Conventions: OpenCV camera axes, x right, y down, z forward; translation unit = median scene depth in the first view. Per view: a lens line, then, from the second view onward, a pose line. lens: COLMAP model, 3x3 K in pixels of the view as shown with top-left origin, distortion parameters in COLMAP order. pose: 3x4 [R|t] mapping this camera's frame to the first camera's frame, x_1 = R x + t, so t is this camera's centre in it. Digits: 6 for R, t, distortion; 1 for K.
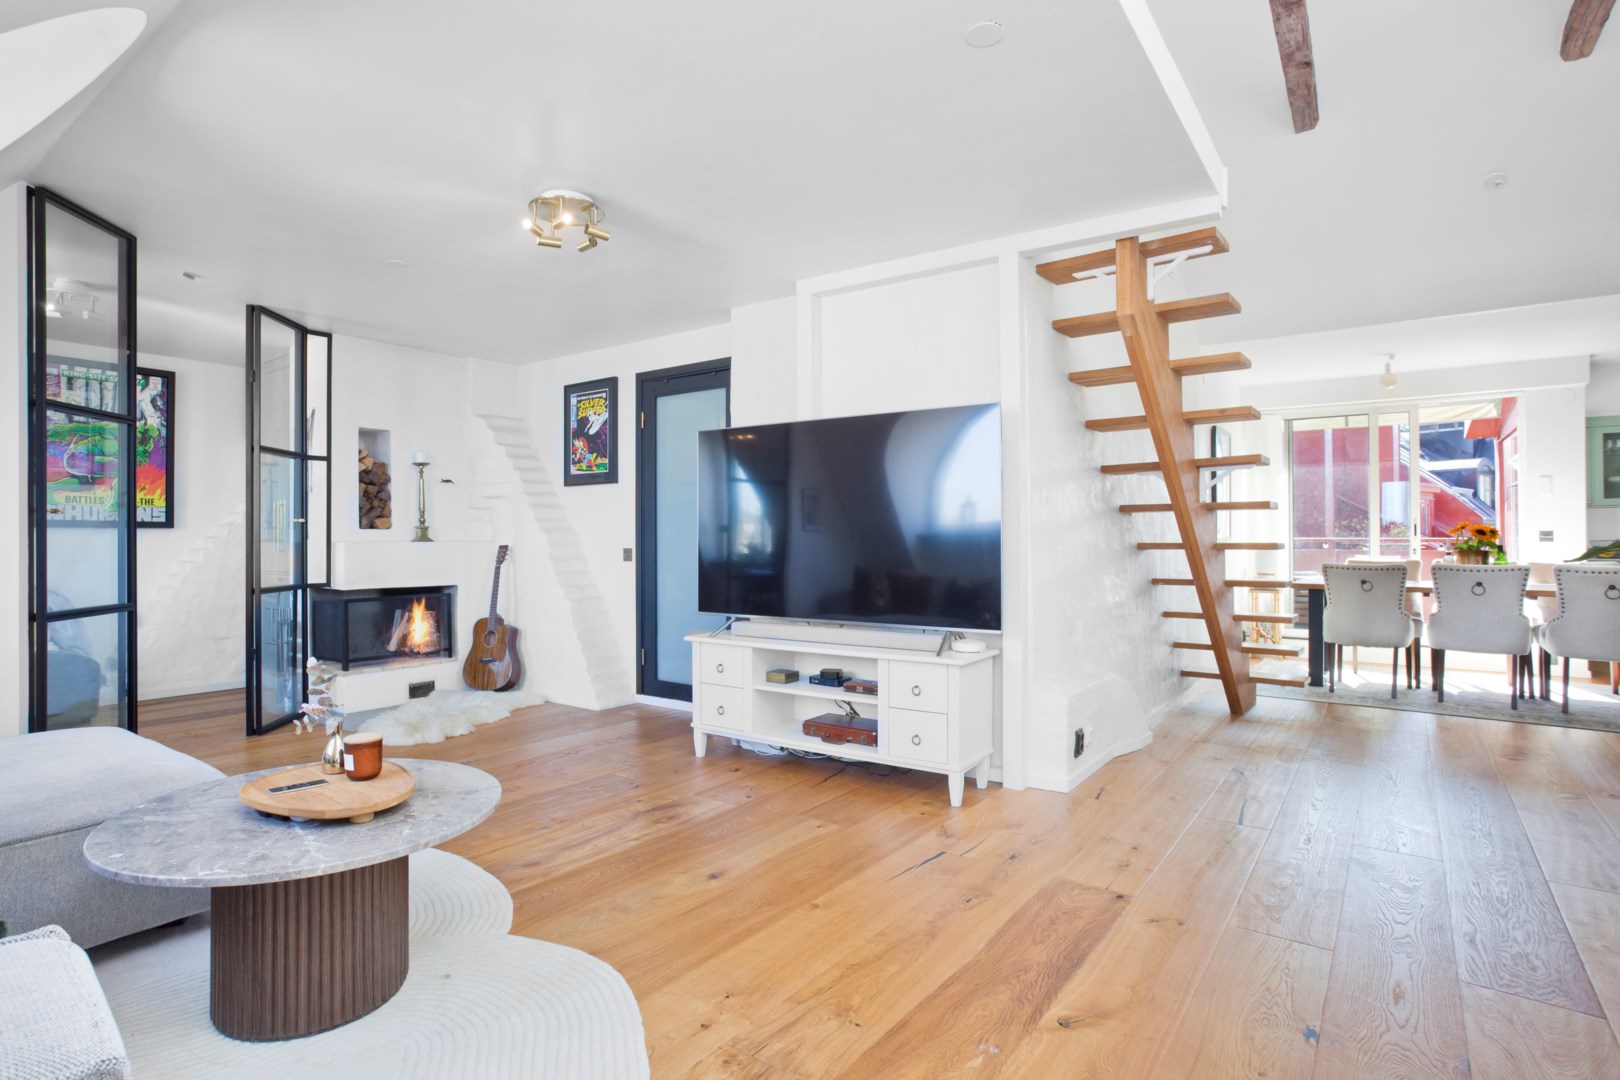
lens RADIAL K [[887.7, 0, 771.5], [0, 887.7, 515.9], [0, 0, 1]] dist [-0.087176, 0.059113]
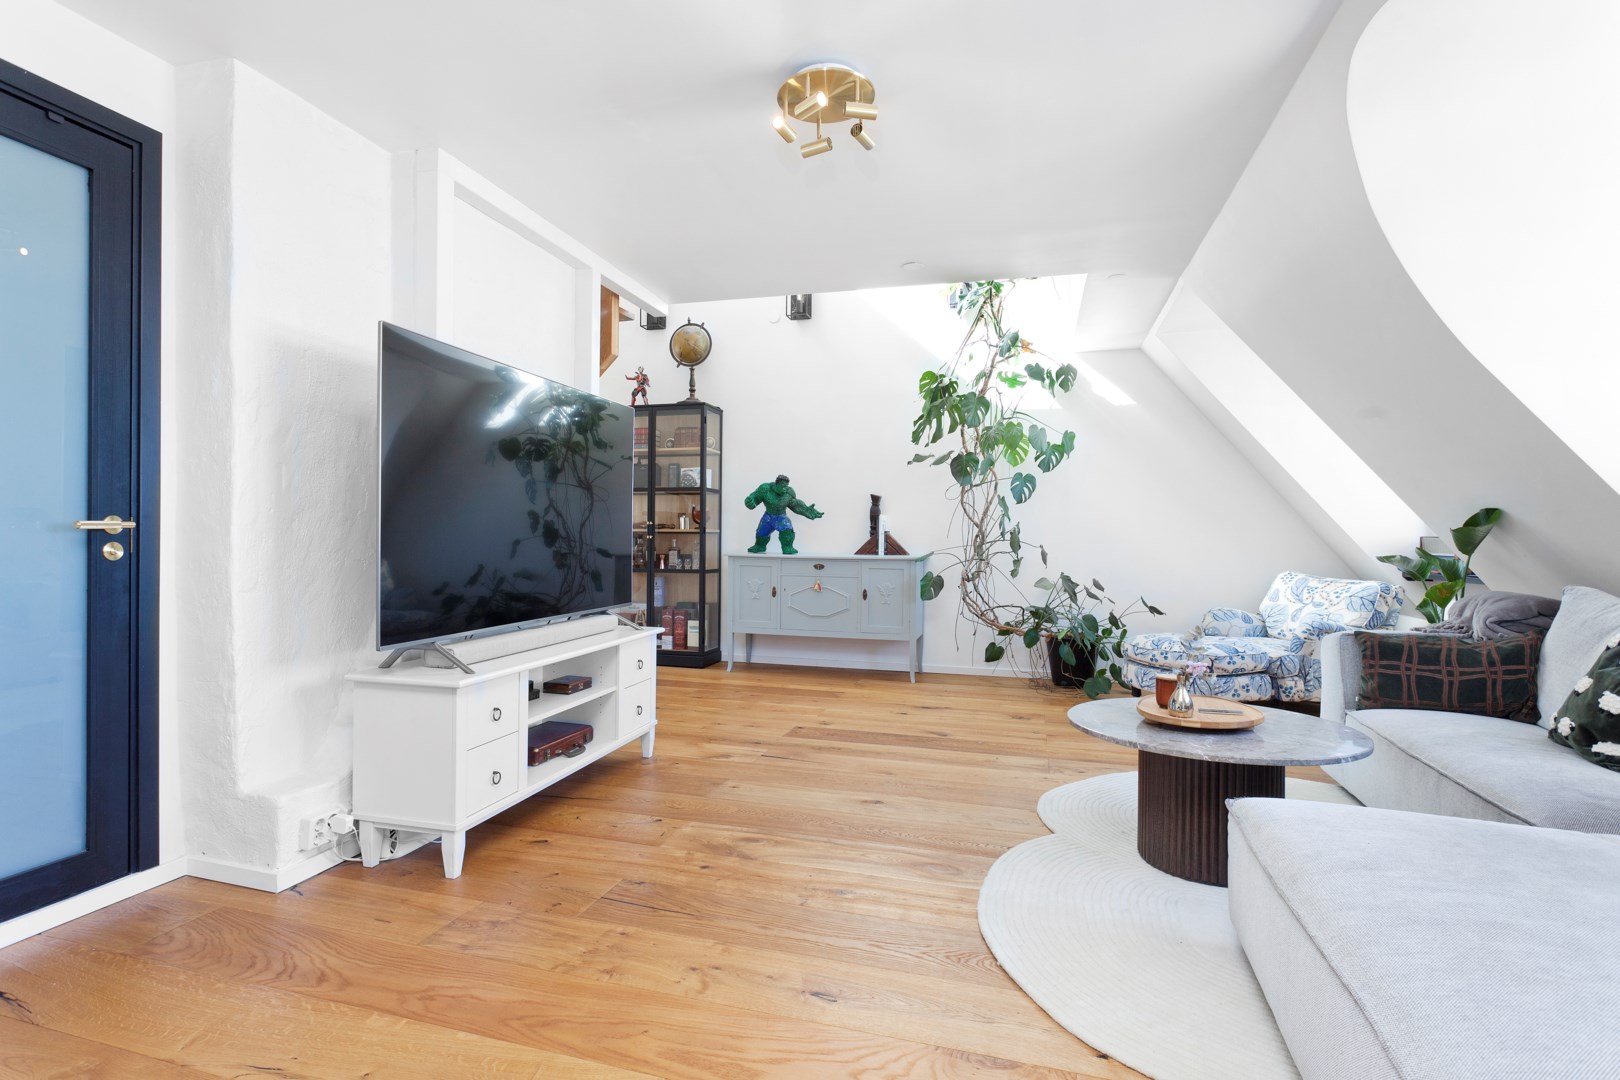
lens RADIAL K [[817.4, 0, 799.2], [0, 817.4, 533.3], [0, 0, 1]] dist [-0.058939, 0.043821]
pose [[-0.382343, -0.003846, 0.924012, -0.522558], [-0.024775, 0.999674, -0.006091, 0.022252], [-0.923688, -0.025222, -0.382314, 0.752460]]
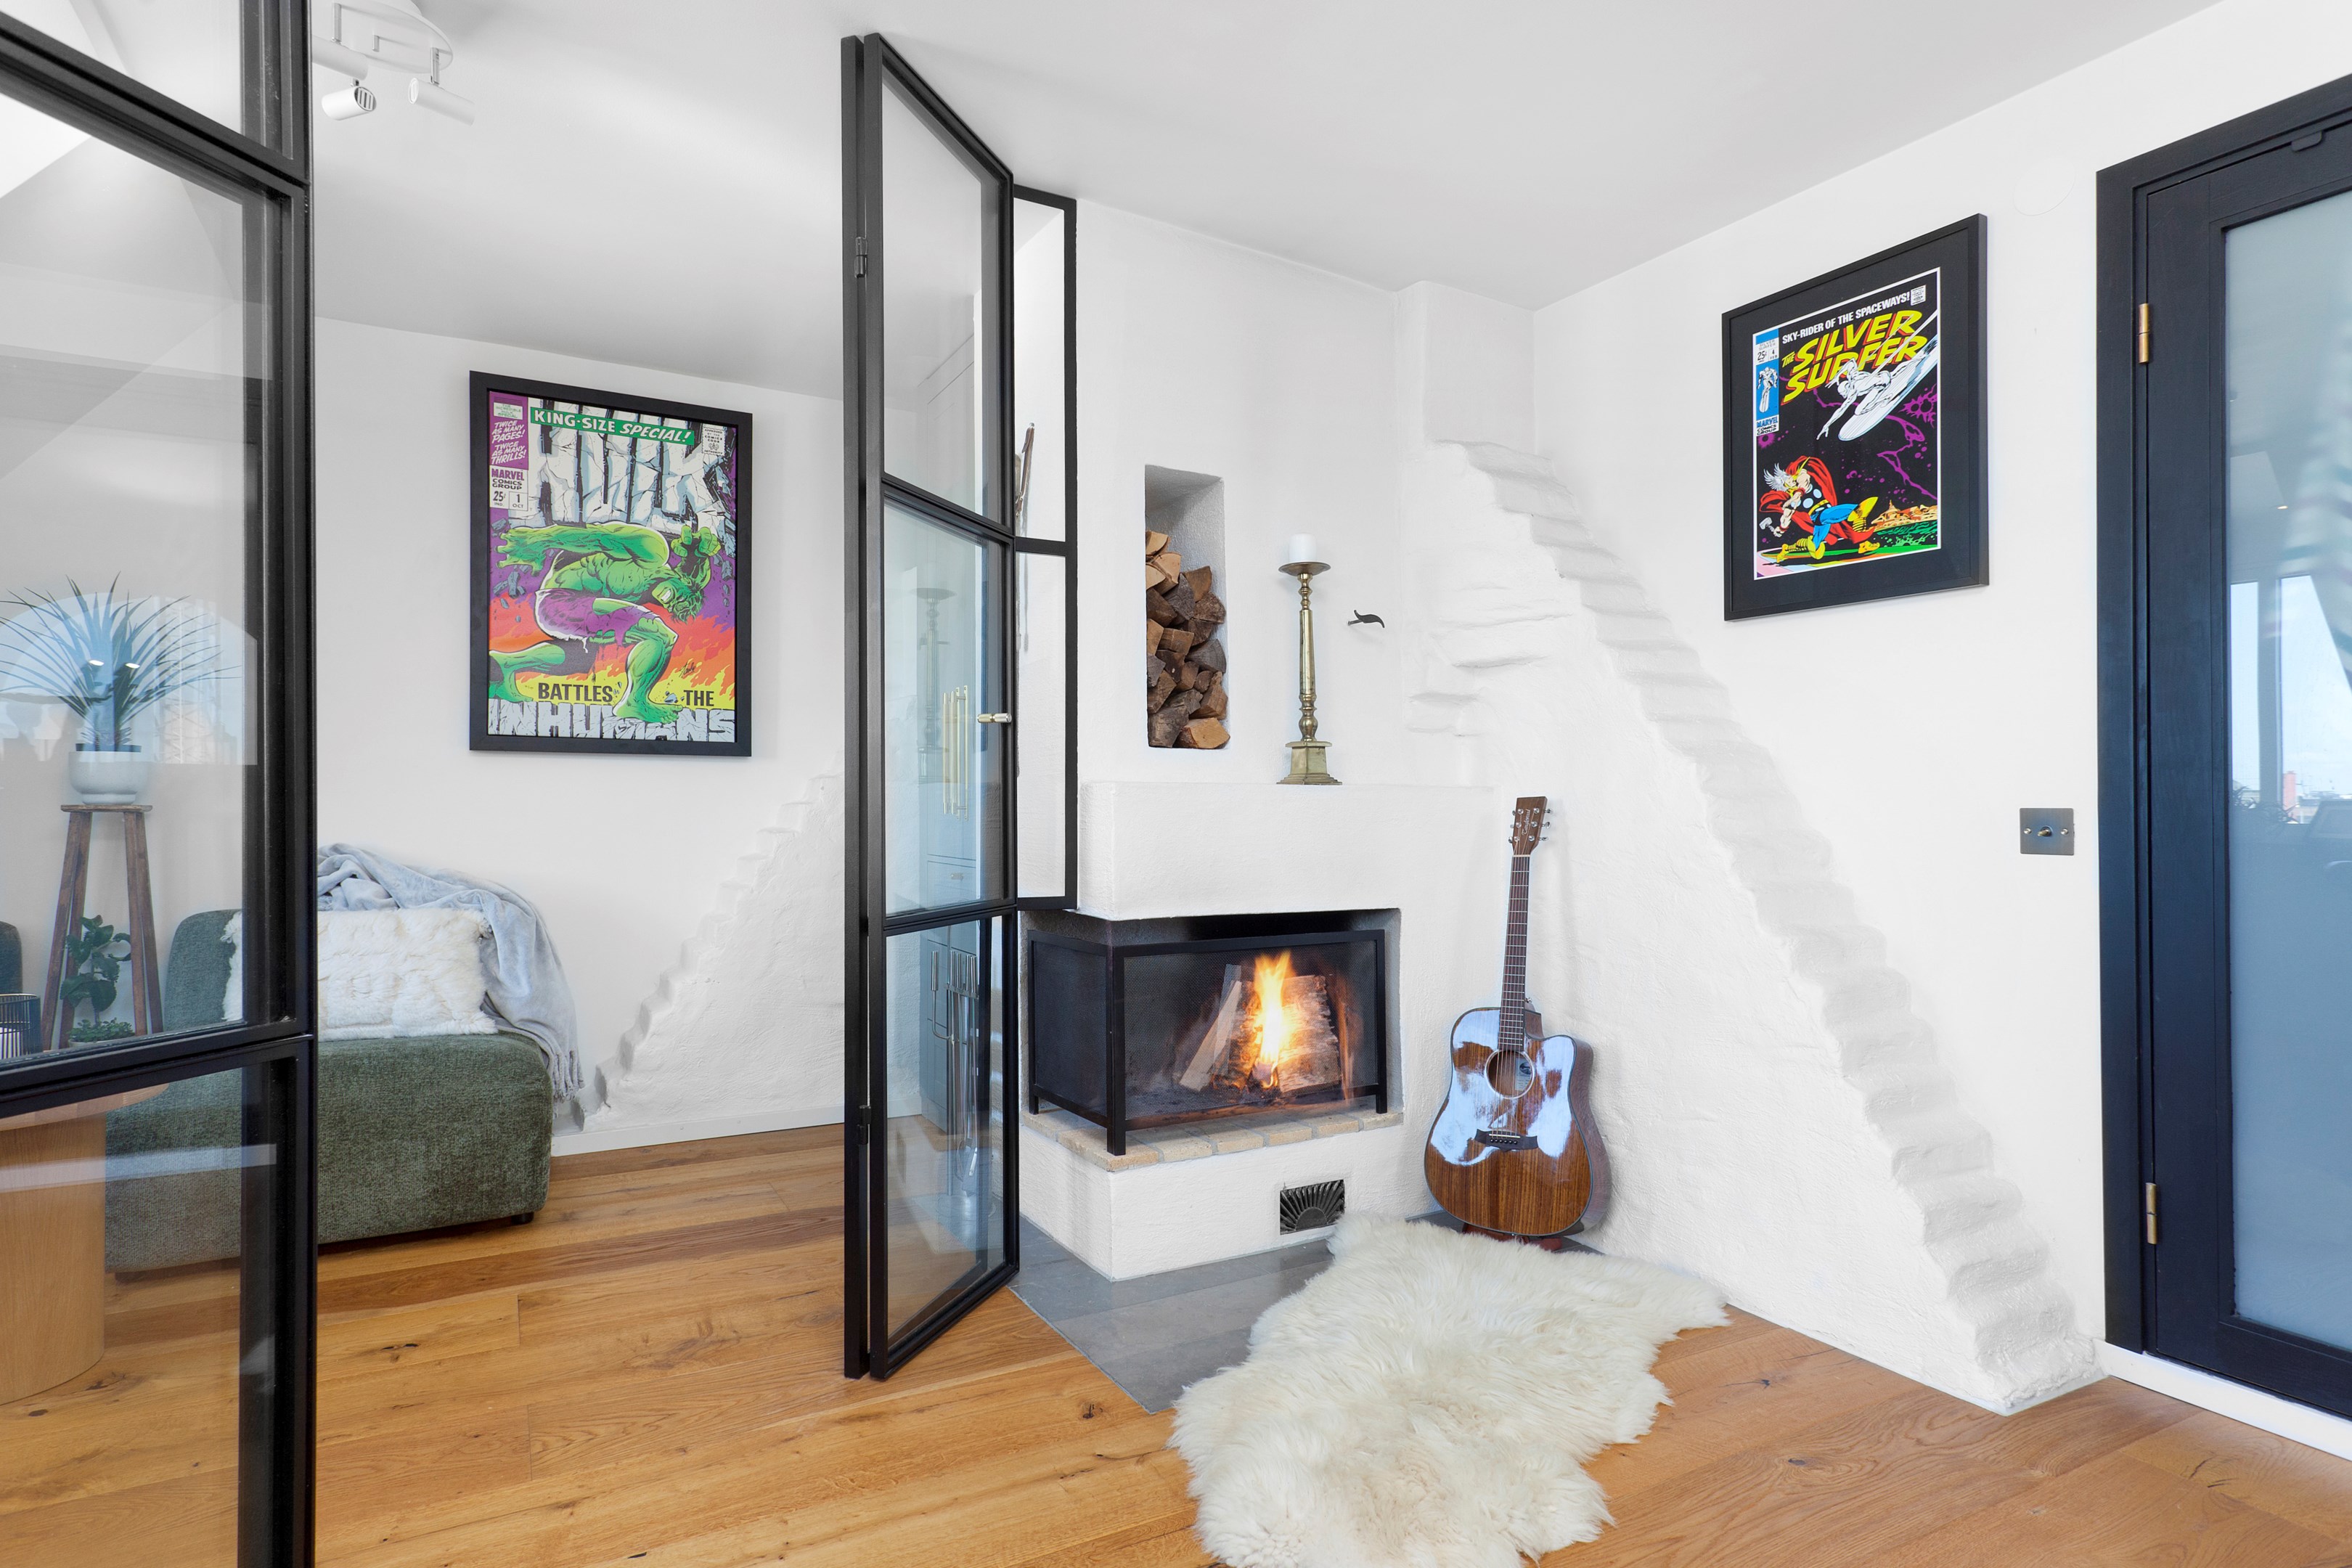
lens RADIAL K [[1213.1, 0, 1085.9], [0, 1213.1, 787.8], [0, 0, 1]] dist [0.010331, -0.000043]
pose [[0.910011, 0.003132, -0.414572, -0.282558], [0.001078, 0.999950, 0.009921, 0.026129], [0.414583, -0.009475, 0.909962, 0.523653]]
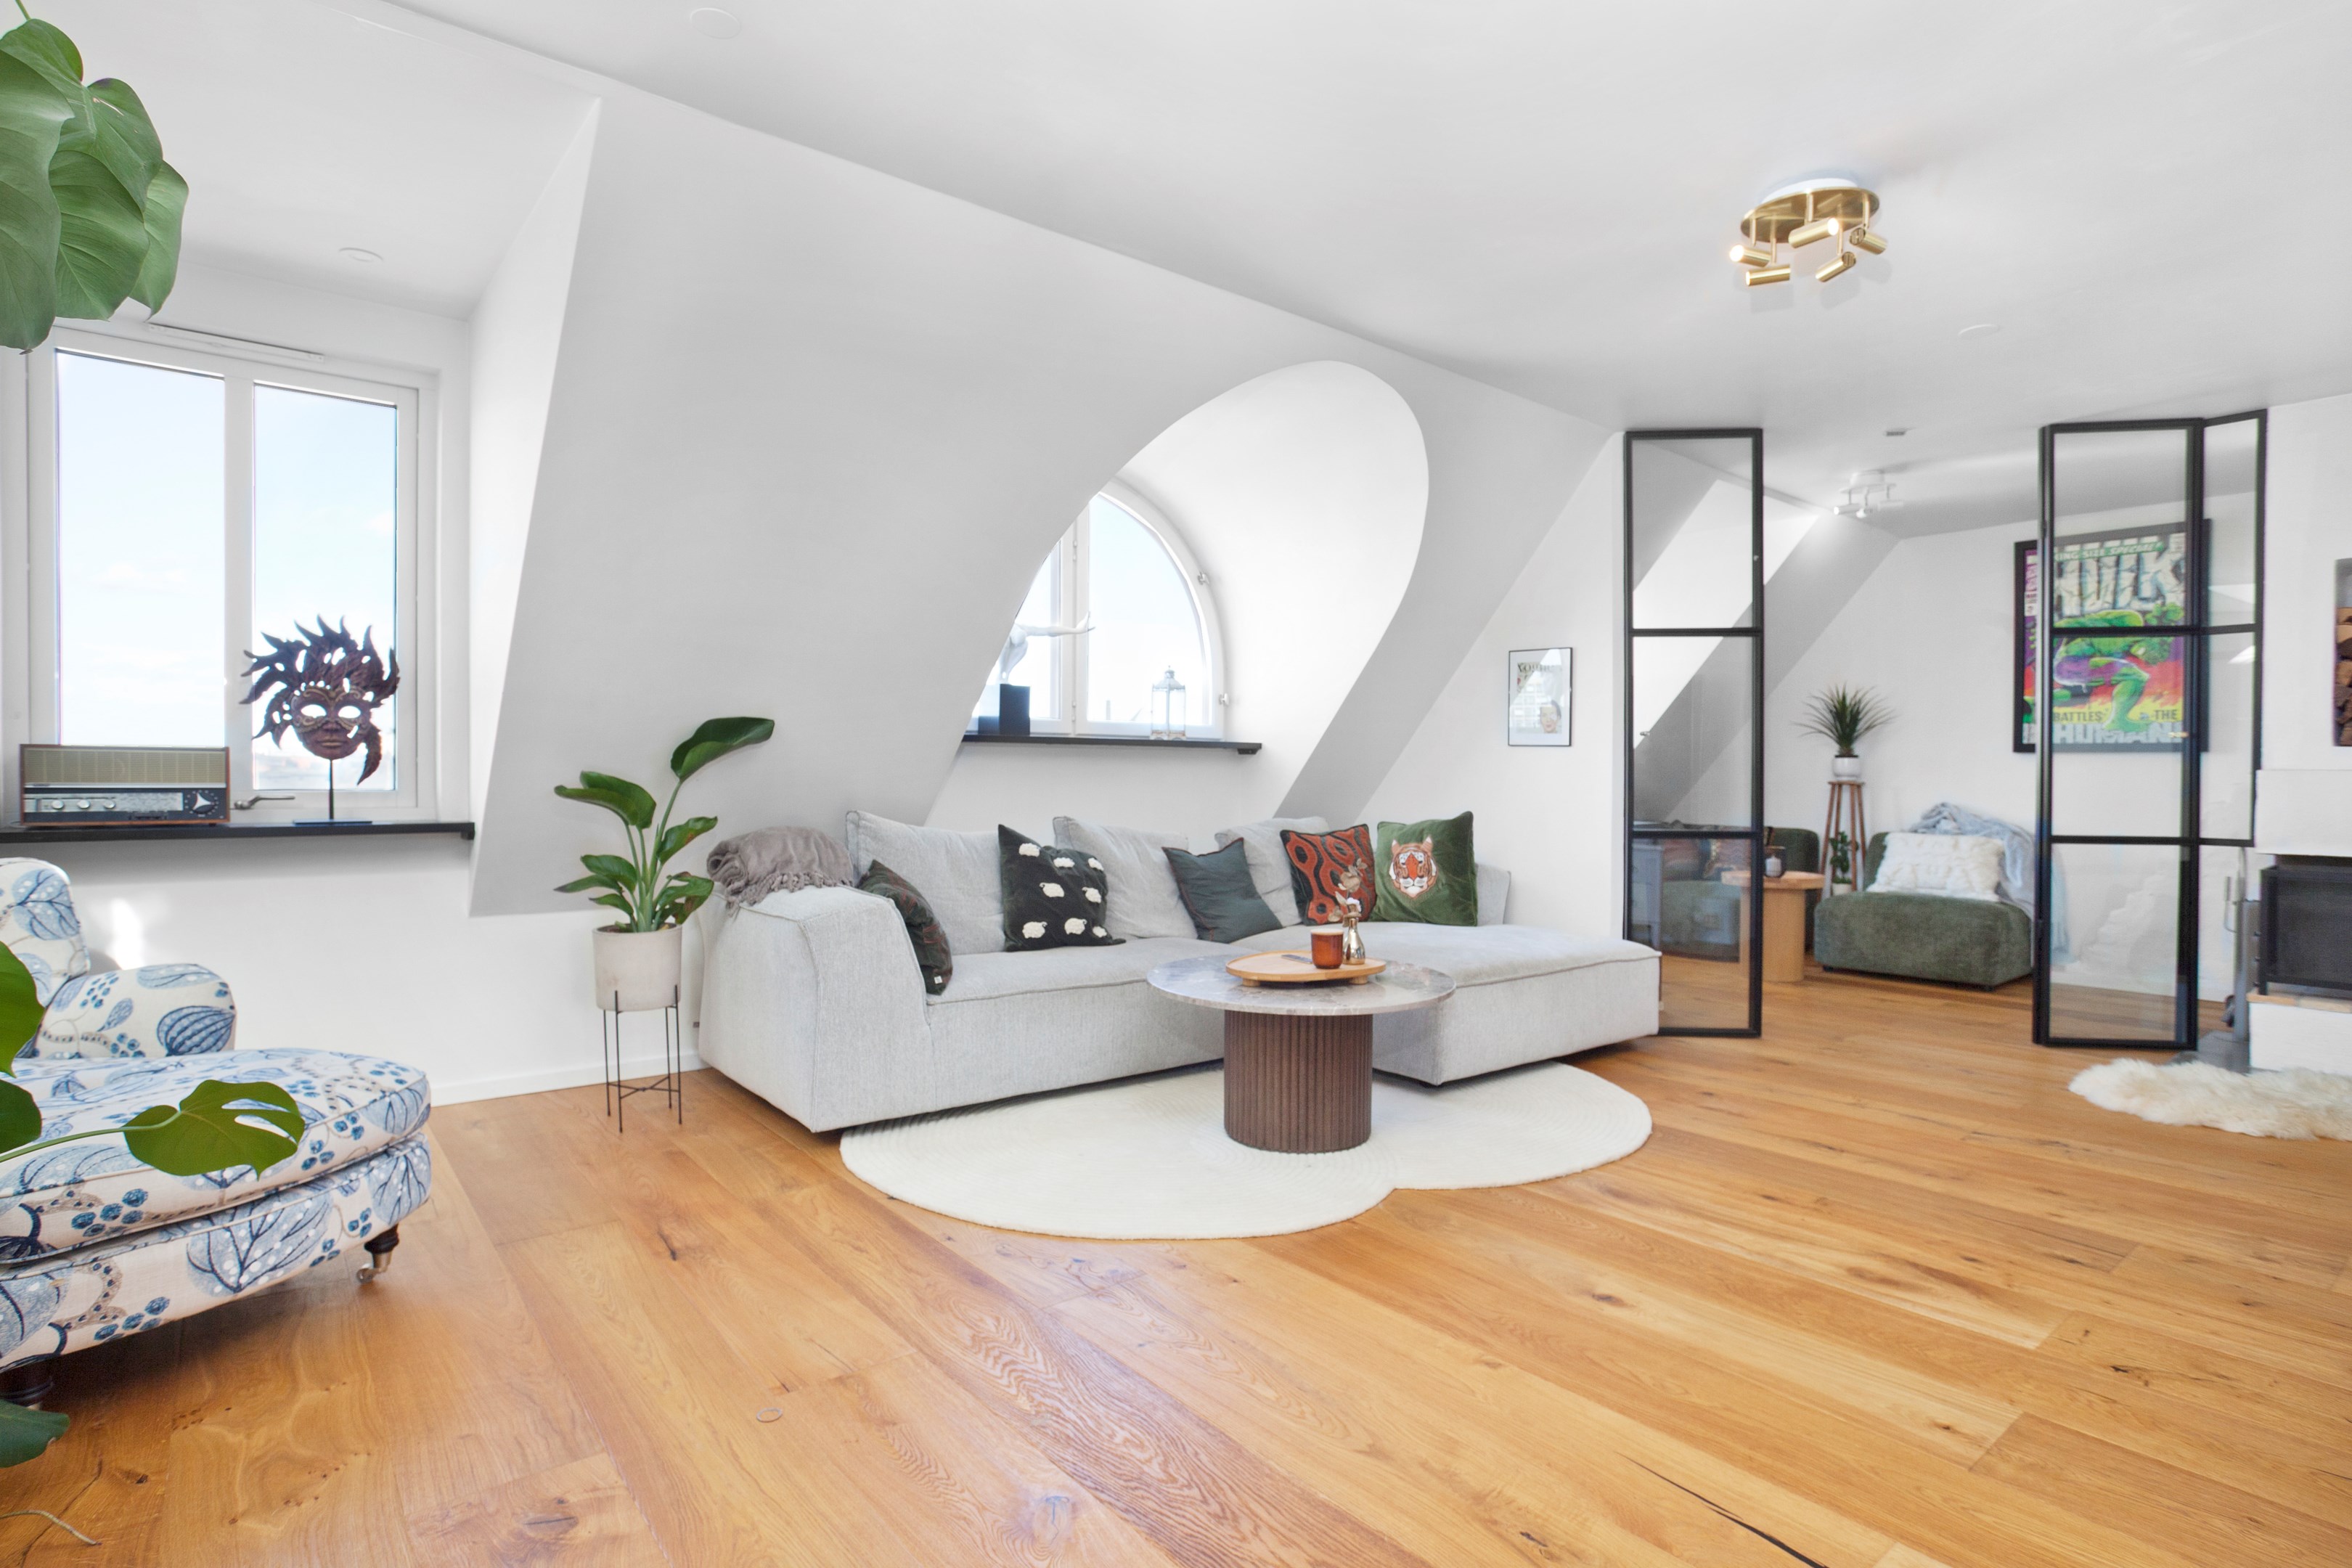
lens RADIAL K [[1167.5, 0, 1210.5], [0, 1167.5, 787.5], [0, 0, 1]] dist [-0.003412, -0.000065]
pose [[-0.187574, 0.013413, -0.982159, 0.374719], [0.012860, 0.999855, 0.011199, 0.023402], [0.982166, -0.010530, -0.187719, 0.433654]]
